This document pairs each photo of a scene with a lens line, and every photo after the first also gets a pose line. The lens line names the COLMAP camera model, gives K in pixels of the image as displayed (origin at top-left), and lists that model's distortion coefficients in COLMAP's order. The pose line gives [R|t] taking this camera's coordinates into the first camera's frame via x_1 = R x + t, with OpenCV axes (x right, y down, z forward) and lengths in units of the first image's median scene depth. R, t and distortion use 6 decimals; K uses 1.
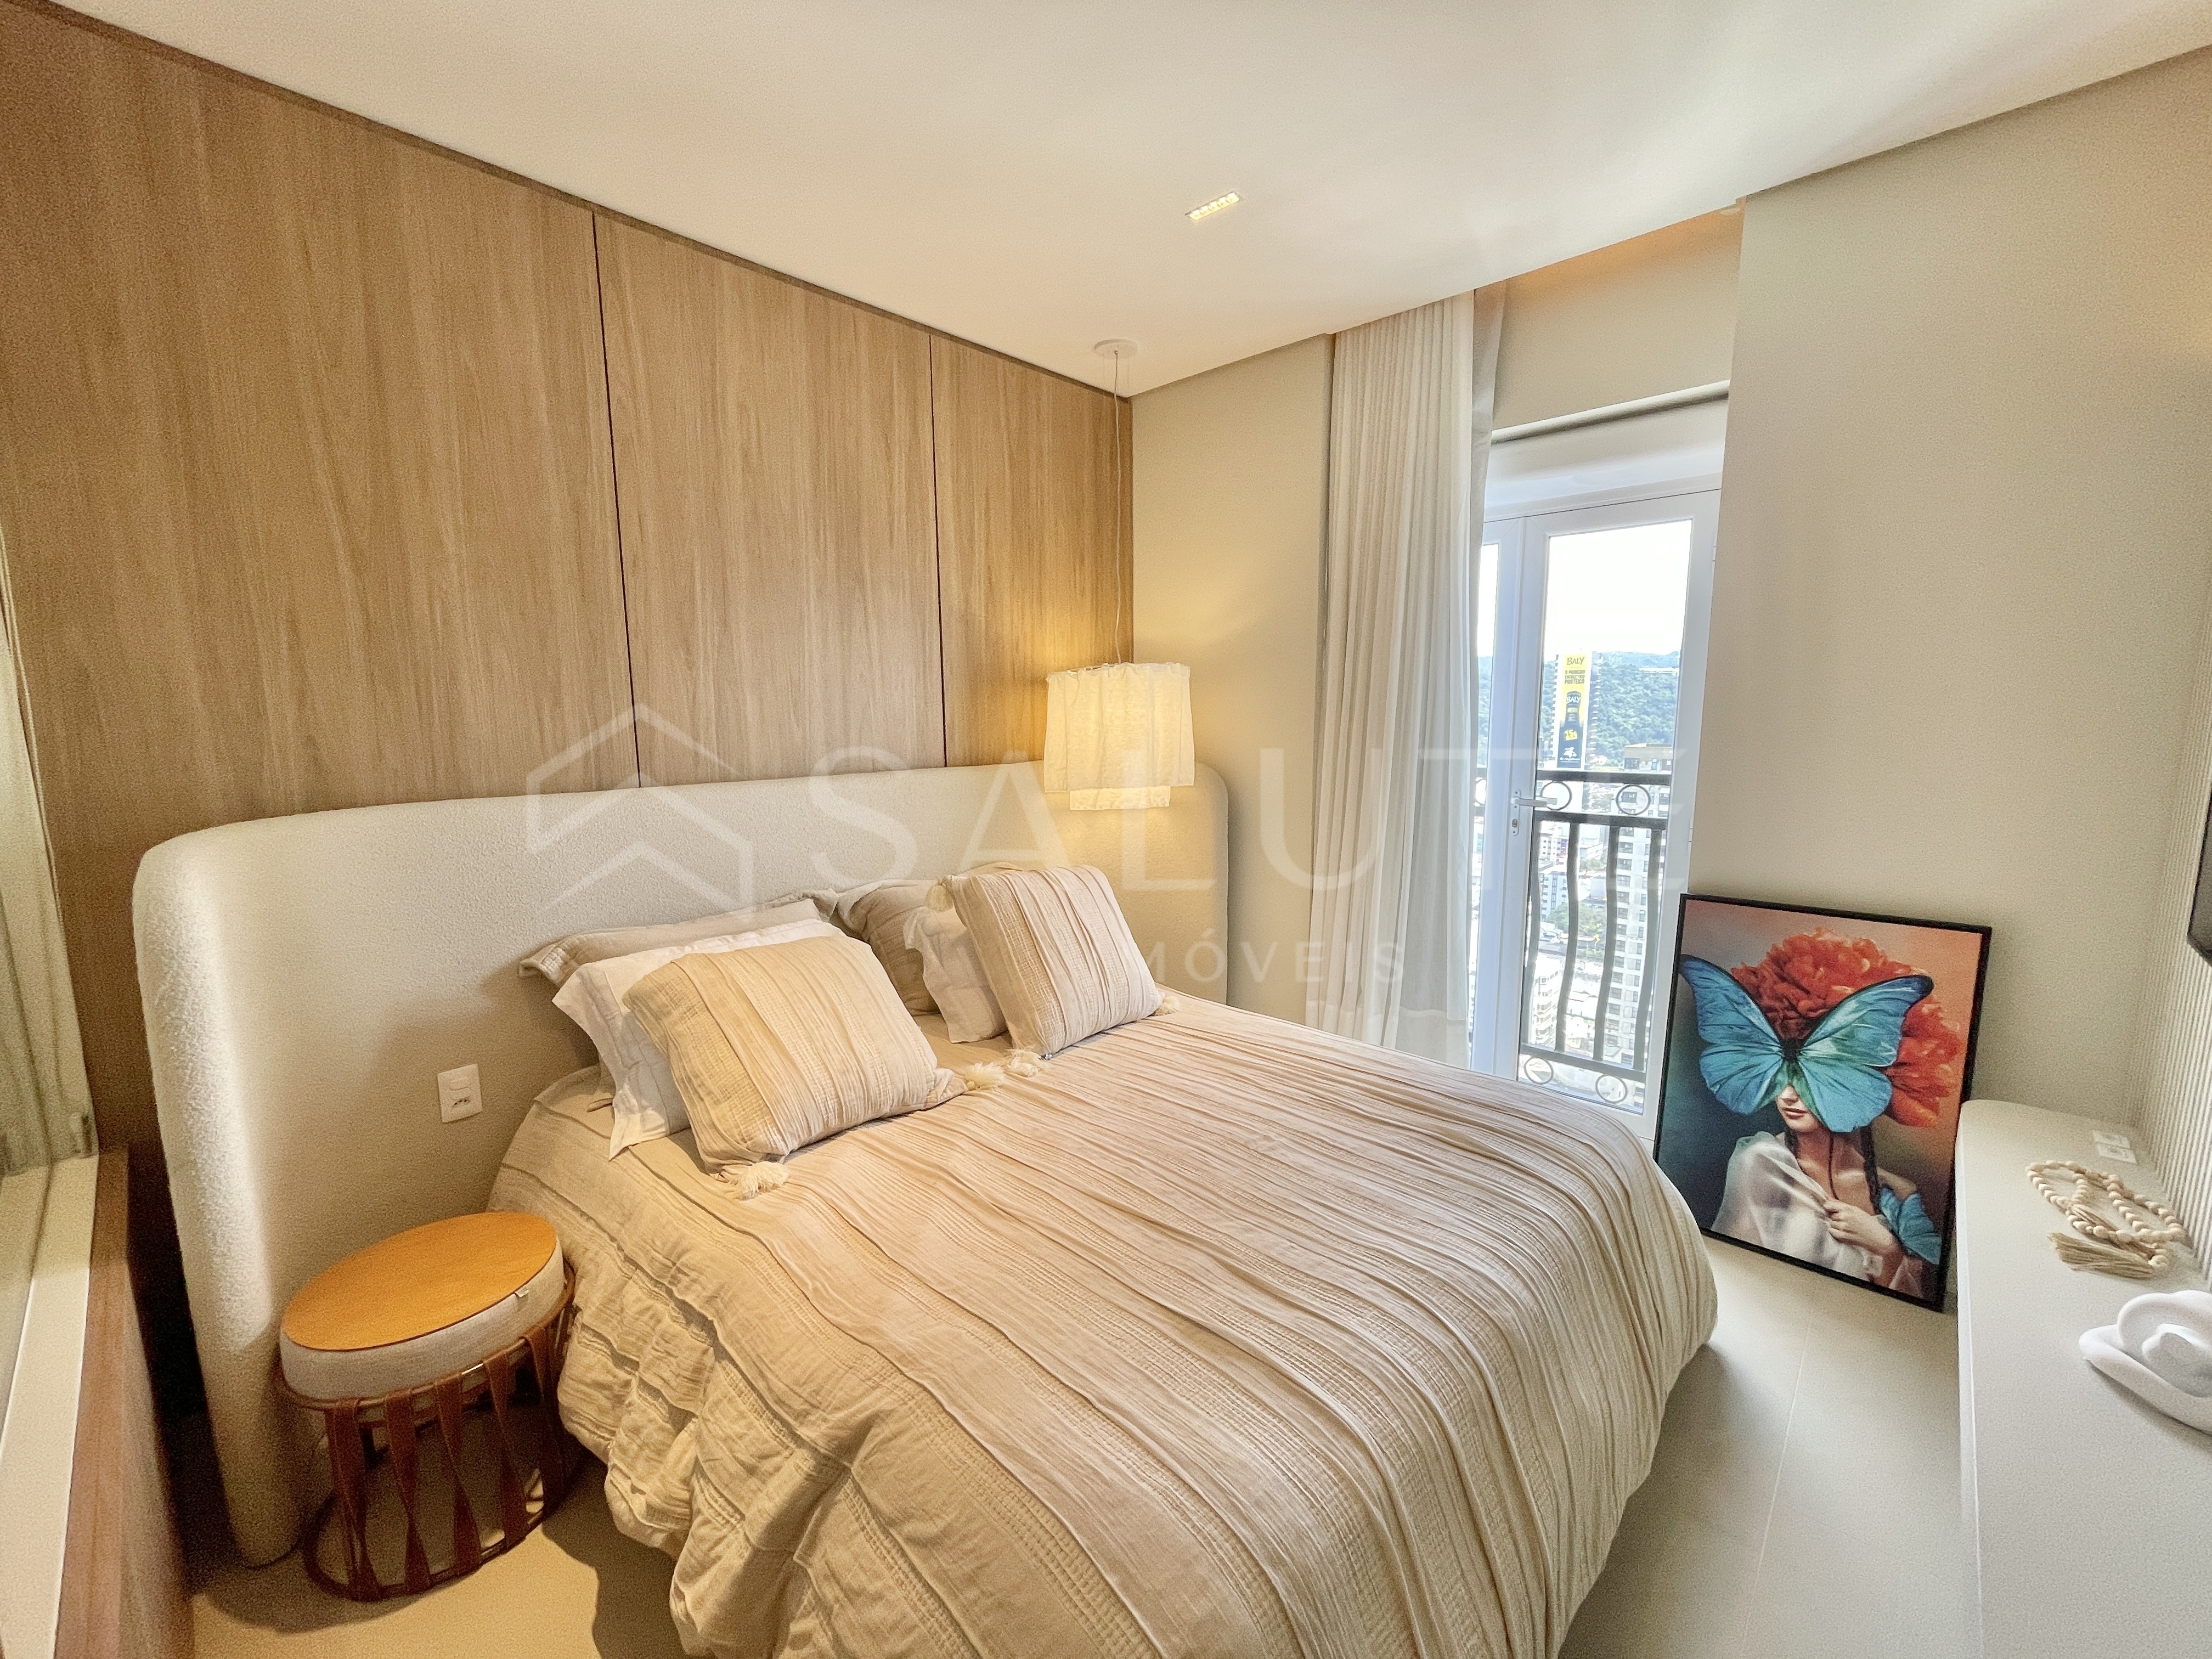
lens RADIAL K [[890.2, 0, 1105.5], [0, 890.2, 828.4], [0, 0, 1]] dist [-0.000652, 0.000099]
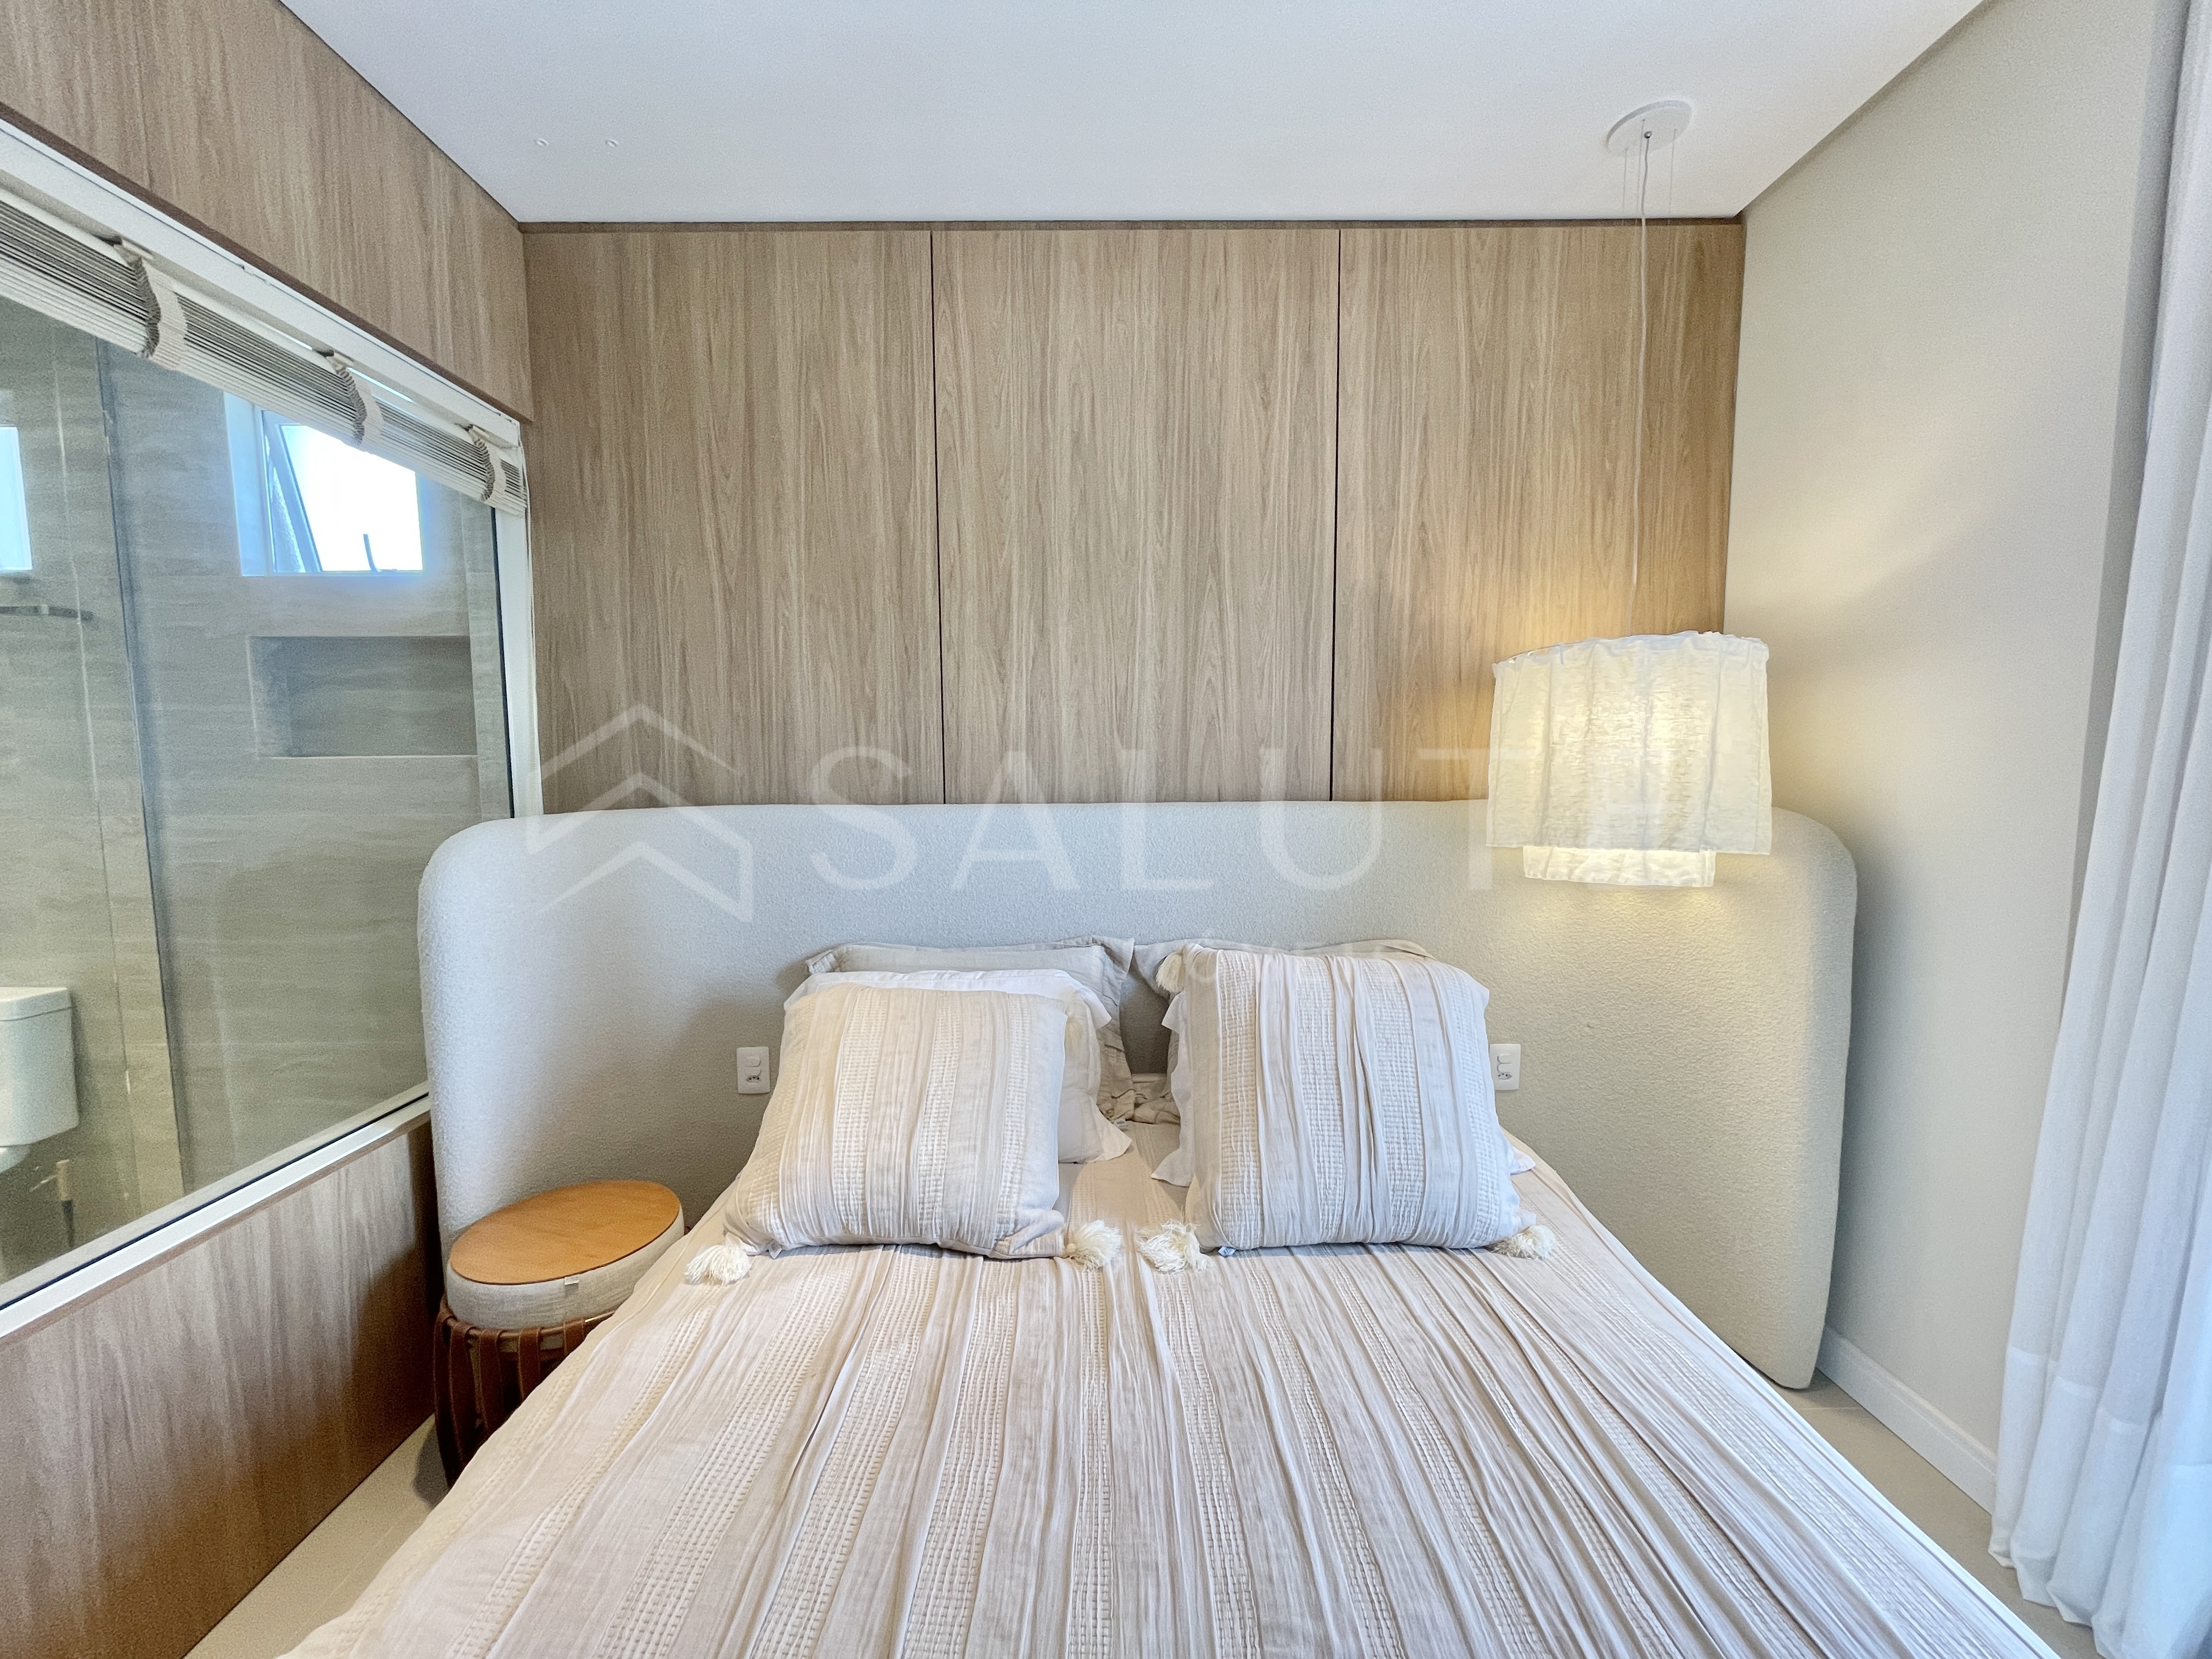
lens RADIAL K [[890.2, 0, 1106.1], [0, 890.2, 834.4], [0, 0, 1]] dist [-0.000652, 0.000099]
pose [[0.686730, 0.063129, -0.724166, 0.295756], [-0.097267, 0.995243, -0.005479, -0.024571], [0.720376, 0.074200, 0.689604, 0.448975]]
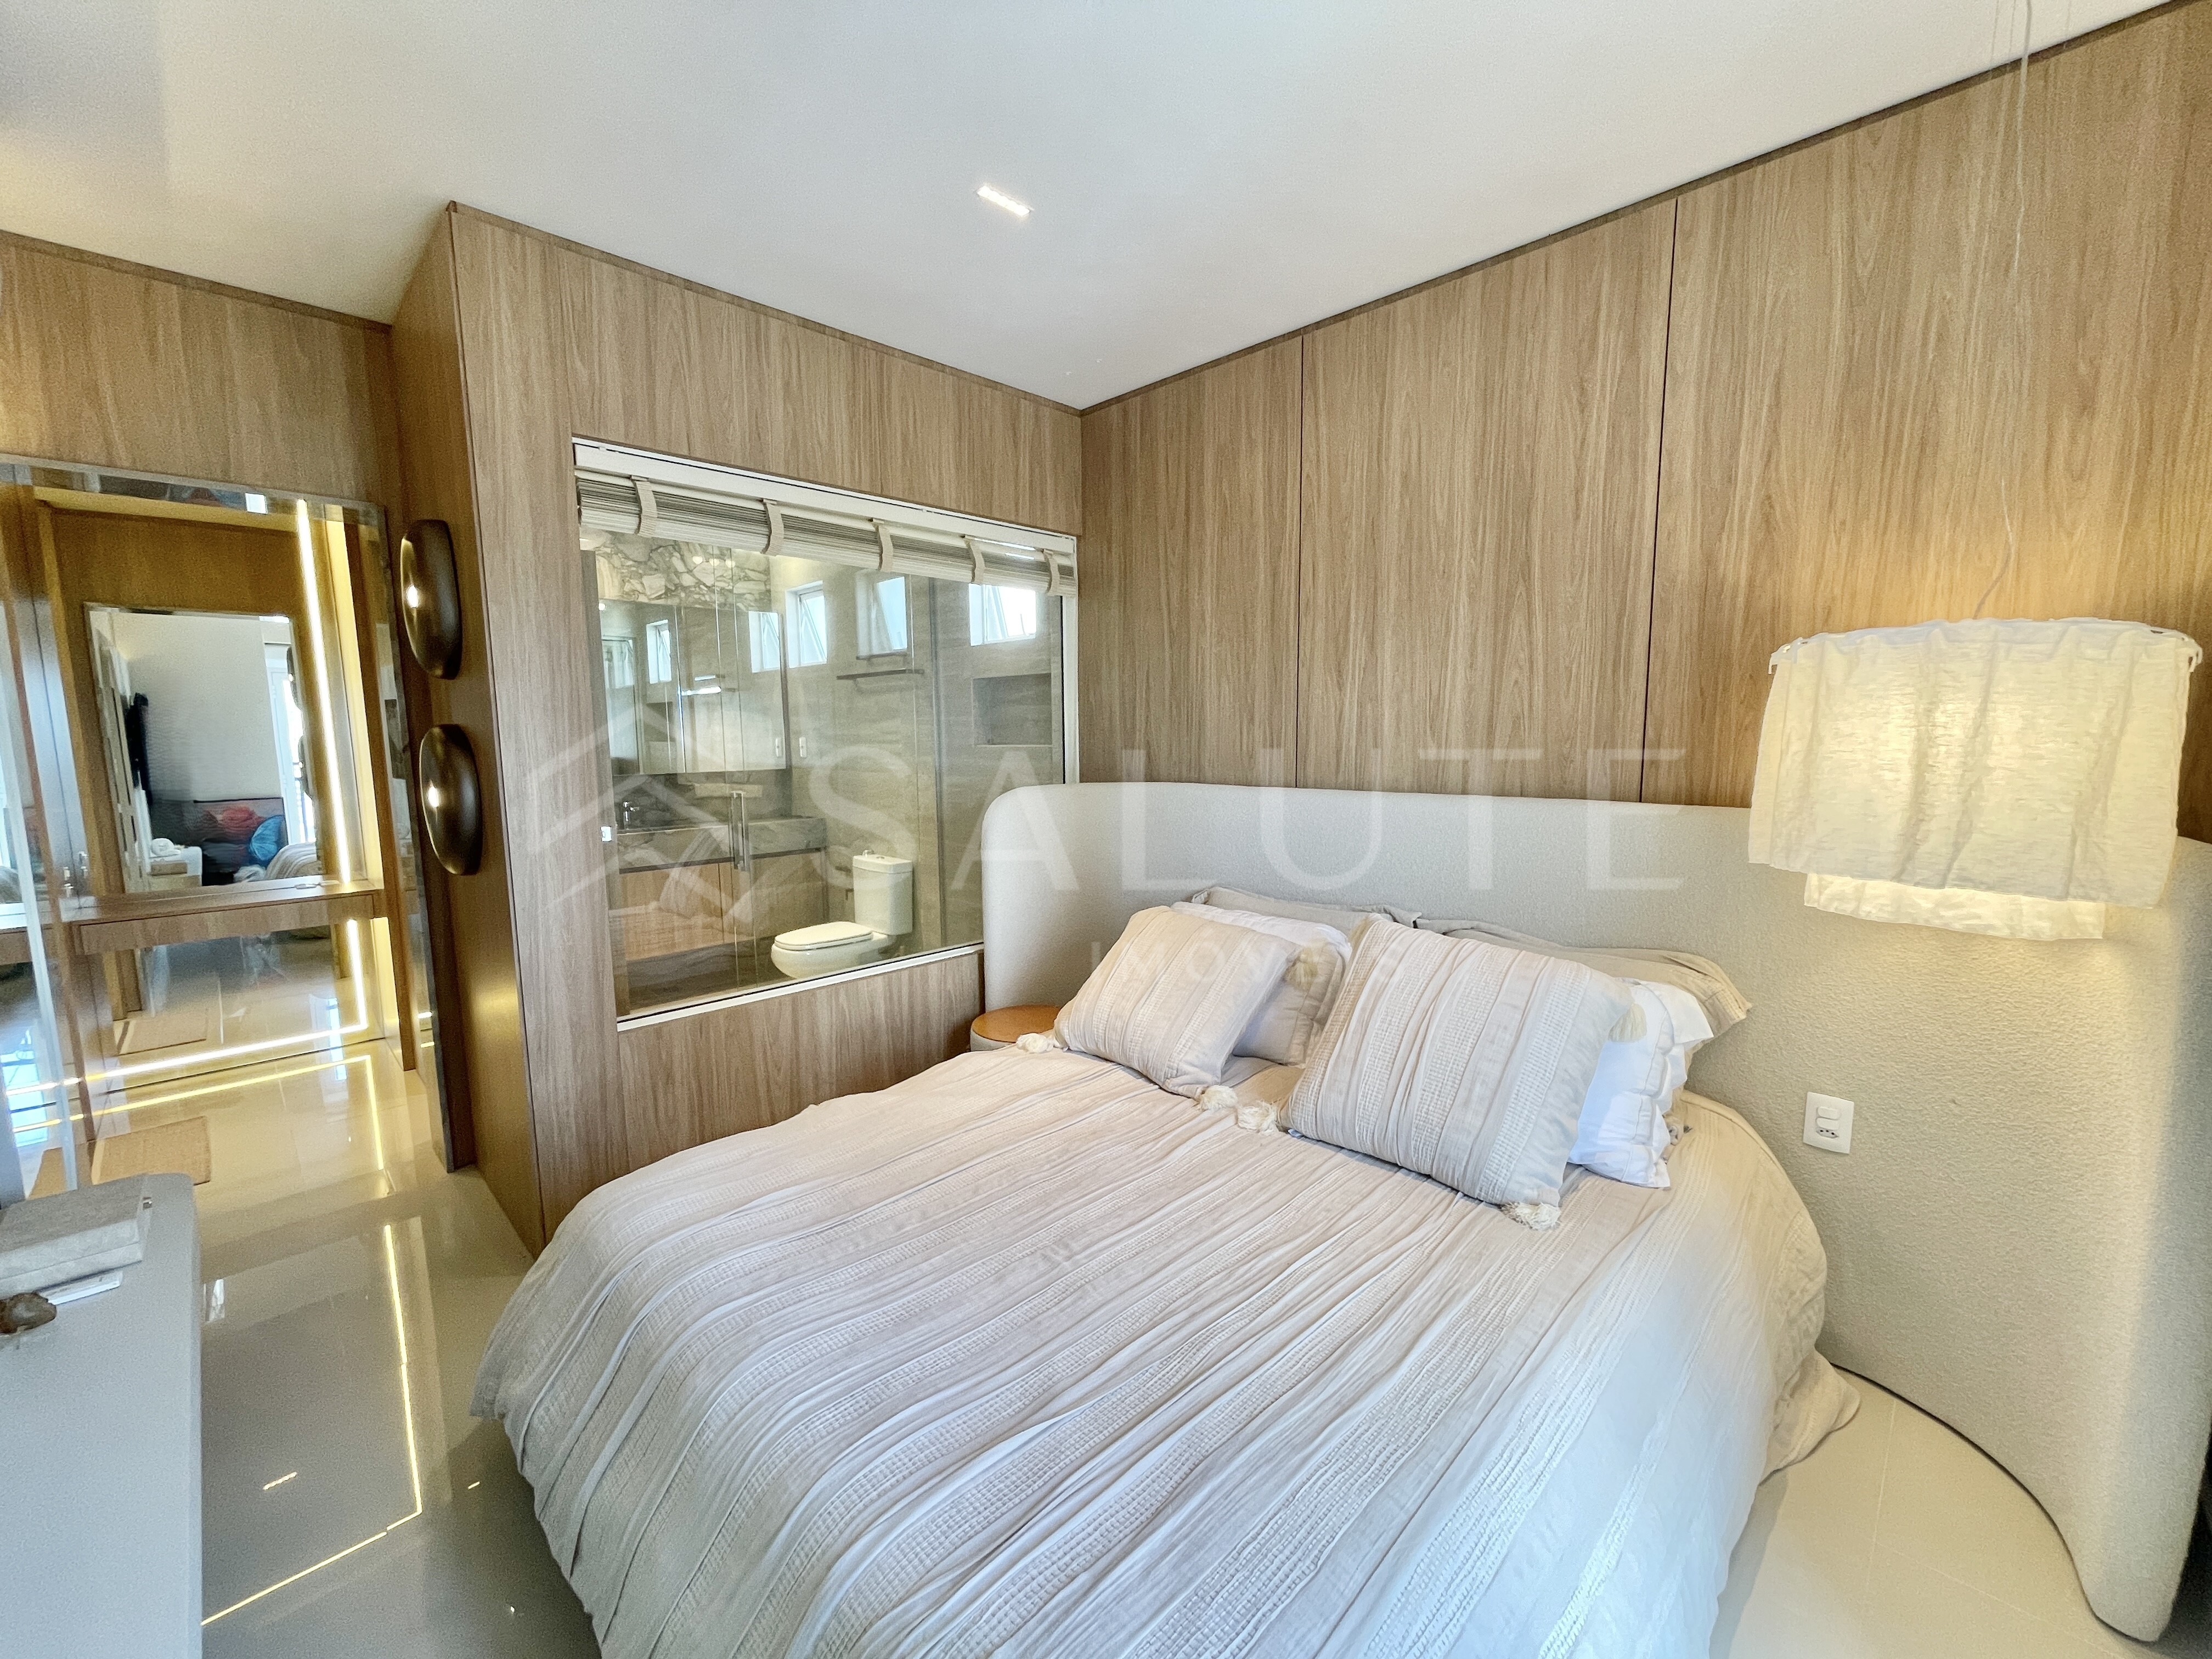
lens RADIAL K [[890.2, 0, 1117.4], [0, 890.2, 833.4], [0, 0, 1]] dist [-0.000652, 0.000099]
pose [[-0.019871, 0.120672, -0.992494, 0.699708], [-0.127346, 0.984299, 0.122225, -0.100172], [0.991659, 0.128819, -0.004192, 0.748128]]
